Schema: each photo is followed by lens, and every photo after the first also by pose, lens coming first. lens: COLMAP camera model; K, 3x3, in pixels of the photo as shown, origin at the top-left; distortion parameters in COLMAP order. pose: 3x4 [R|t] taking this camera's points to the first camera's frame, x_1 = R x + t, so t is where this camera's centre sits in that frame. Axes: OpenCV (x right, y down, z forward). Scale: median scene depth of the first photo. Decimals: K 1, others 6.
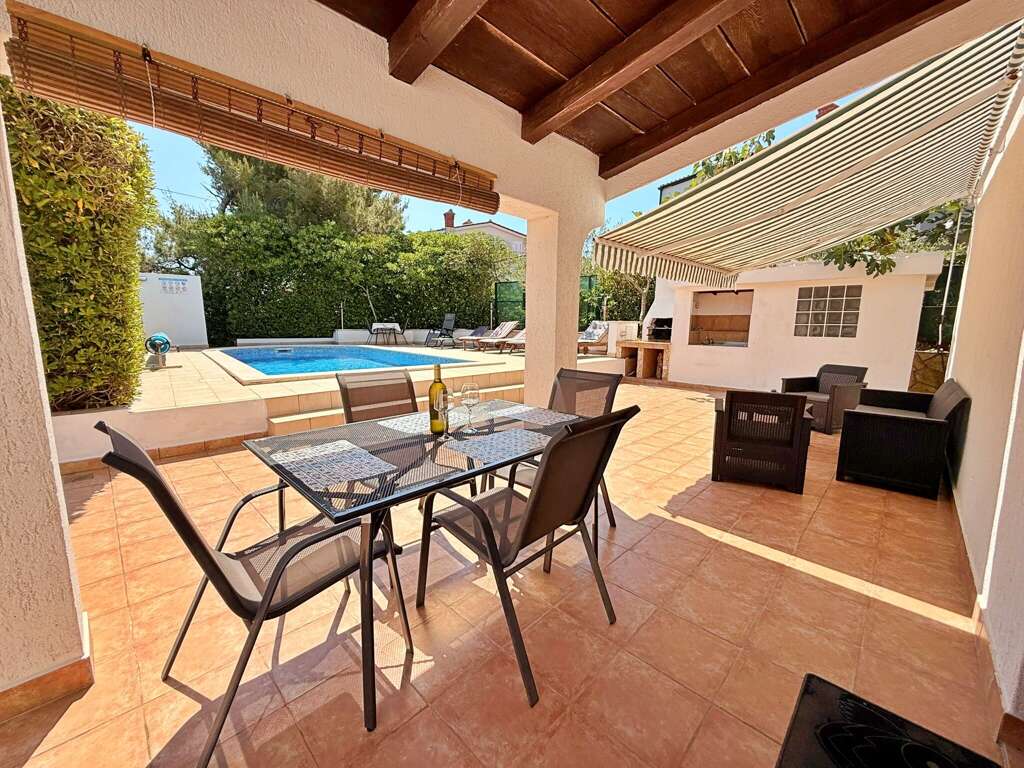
lens RADIAL K [[408.6, 0, 508.7], [0, 408.6, 384.3], [0, 0, 1]] dist [-0.000436, 0.000031]
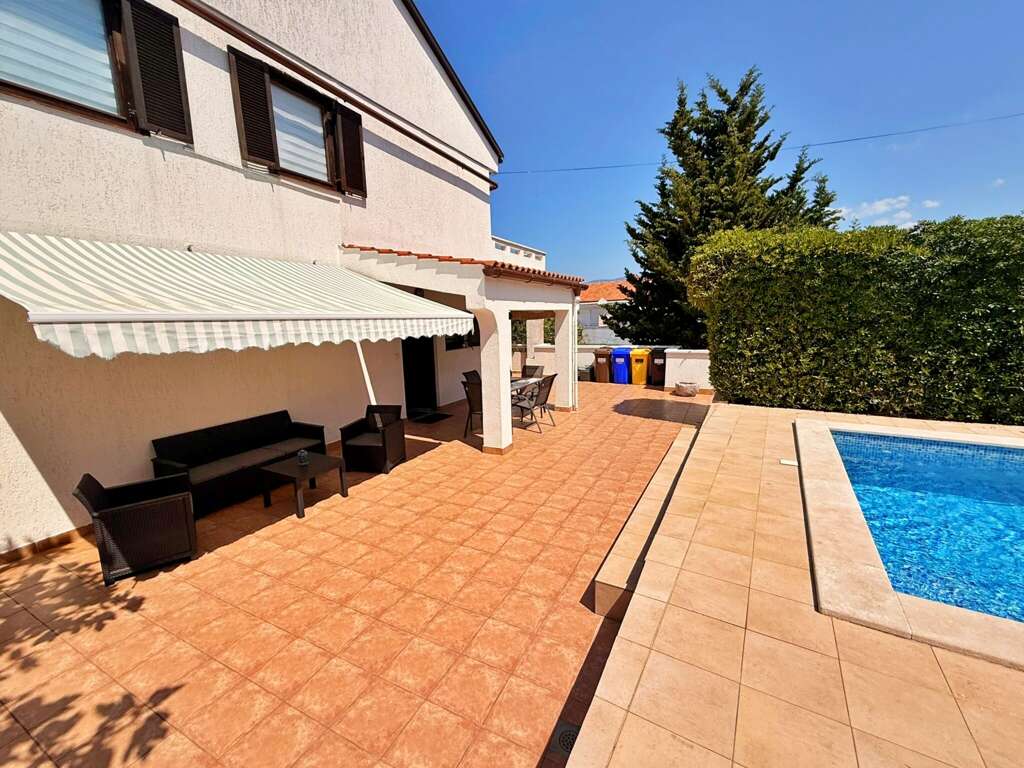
lens RADIAL K [[422.2, 0, 508.9], [0, 422.2, 384.1], [0, 0, 1]] dist [-0.000895, 0.000063]
pose [[-0.955135, 0.062321, -0.289539, 0.156338], [-0.027528, 0.954697, 0.296303, -0.163919], [0.294888, 0.290980, -0.910149, 0.716424]]
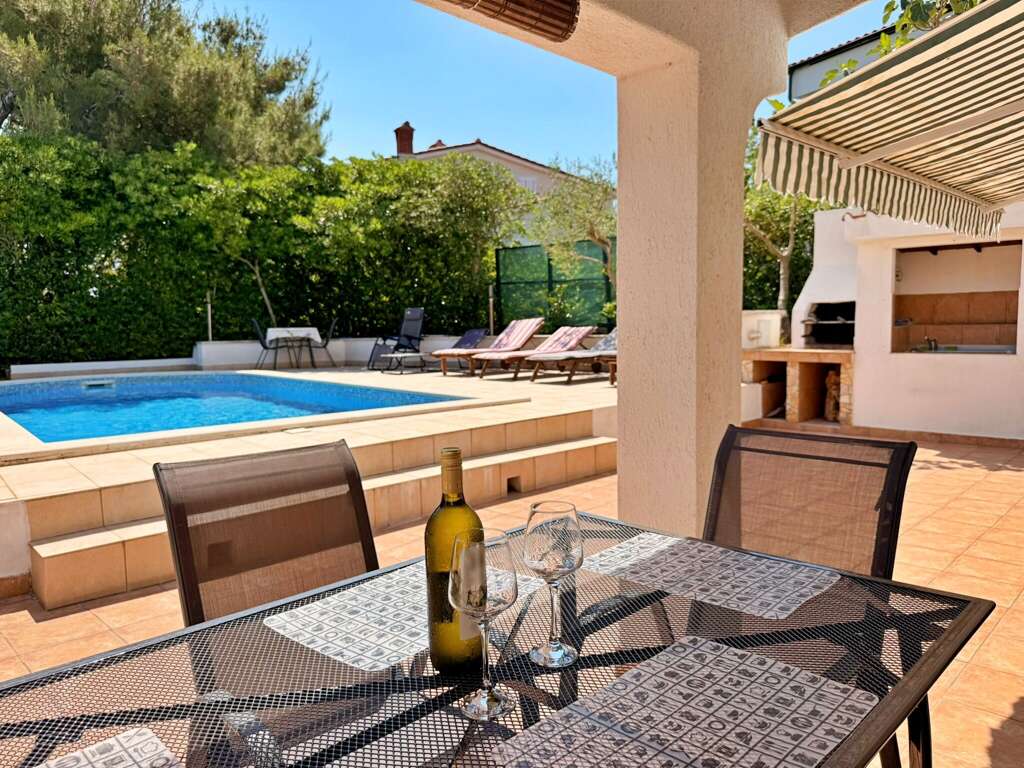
lens RADIAL K [[725.8, 0, 510.2], [0, 725.8, 388.2], [0, 0, 1]] dist [0.069900, -0.117337]
pose [[0.999594, -0.028245, -0.003728, -0.018544], [0.027979, 0.997899, -0.058428, -0.009085], [0.005371, 0.058300, 0.998285, 0.064672]]
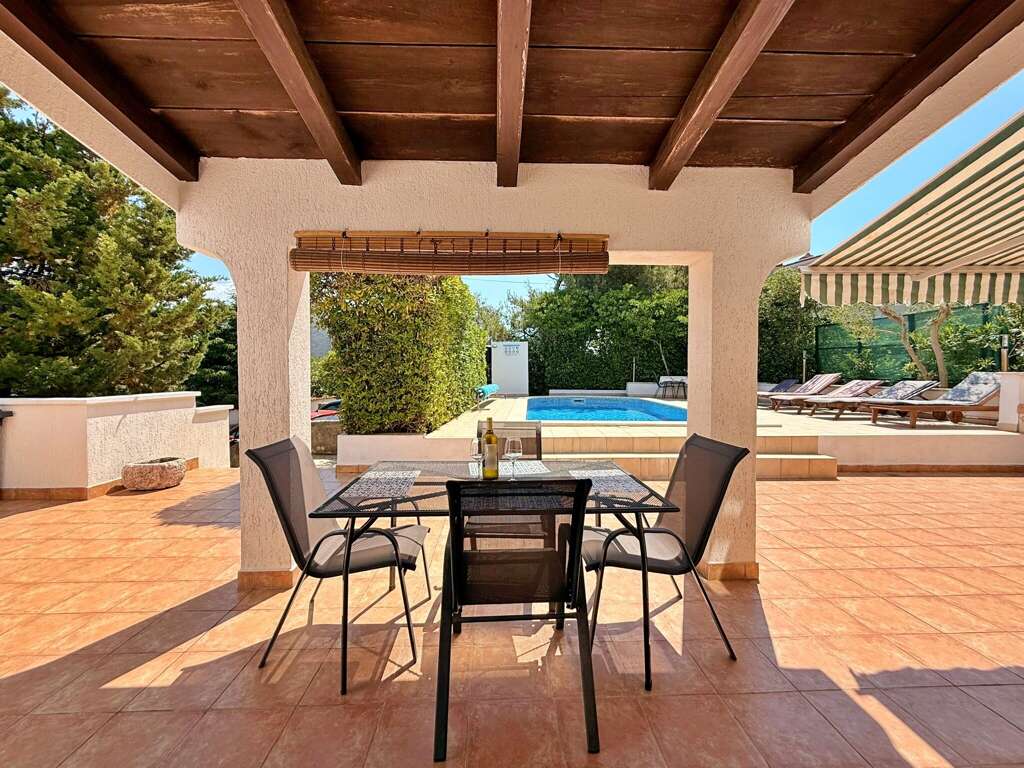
lens RADIAL K [[408.6, 0, 508.7], [0, 408.6, 384.3], [0, 0, 1]] dist [-0.000436, 0.000031]
pose [[0.727146, 0.008761, -0.686427, 0.095622], [-0.095780, 0.991433, -0.088809, -0.006670], [0.679768, 0.130323, 0.721755, 0.029996]]
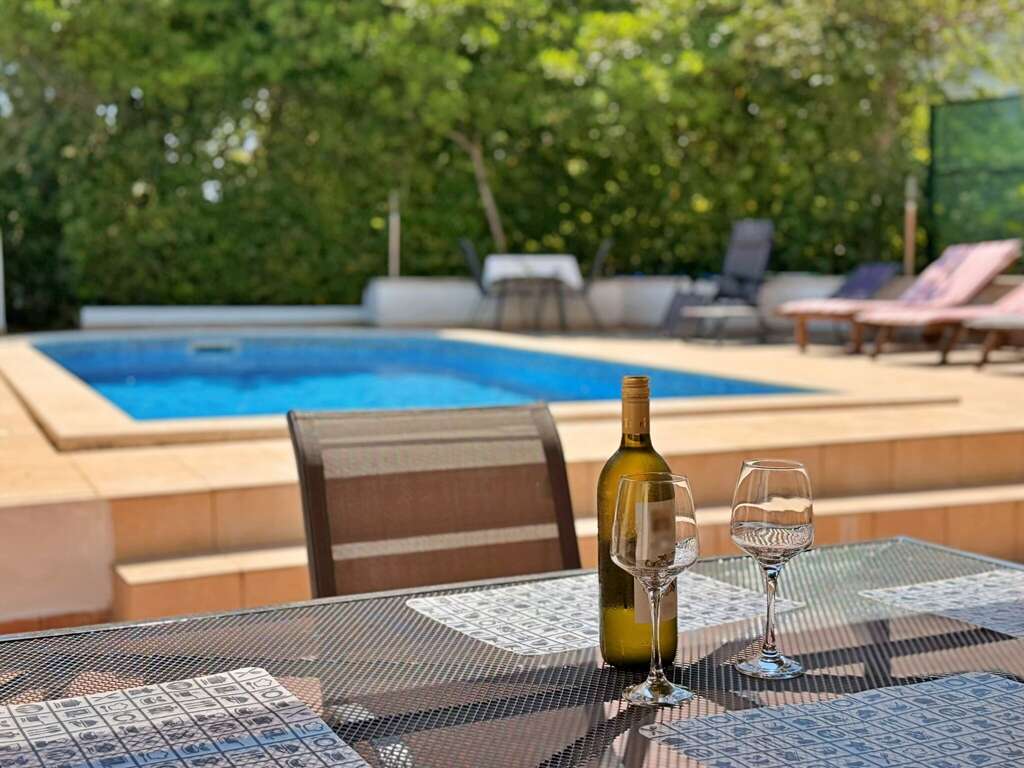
lens RADIAL K [[1435.9, 0, 512.0], [0, 1435.9, 384.0], [0, 0, 1]] dist [0.159264, -0.086516]
pose [[0.952153, 0.016579, -0.305171, 0.002162], [-0.036098, 0.997639, -0.058430, 0.001212], [0.303482, 0.066650, 0.950503, 0.025477]]
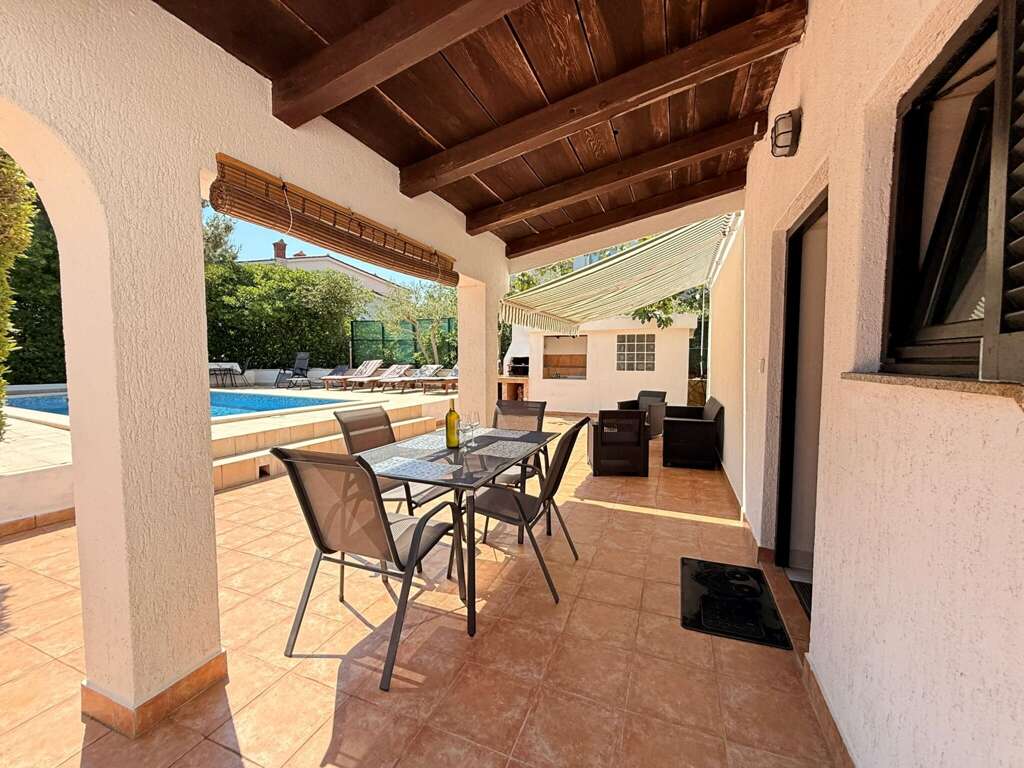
lens RADIAL K [[413.9, 0, 509.0], [0, 413.9, 384.1], [0, 0, 1]] dist [-0.000083, 0.000011]
pose [[0.923896, -0.029621, 0.381496, -0.079486], [0.063370, 0.995076, -0.076205, 0.003471], [-0.377361, 0.094581, 0.921224, -0.058636]]
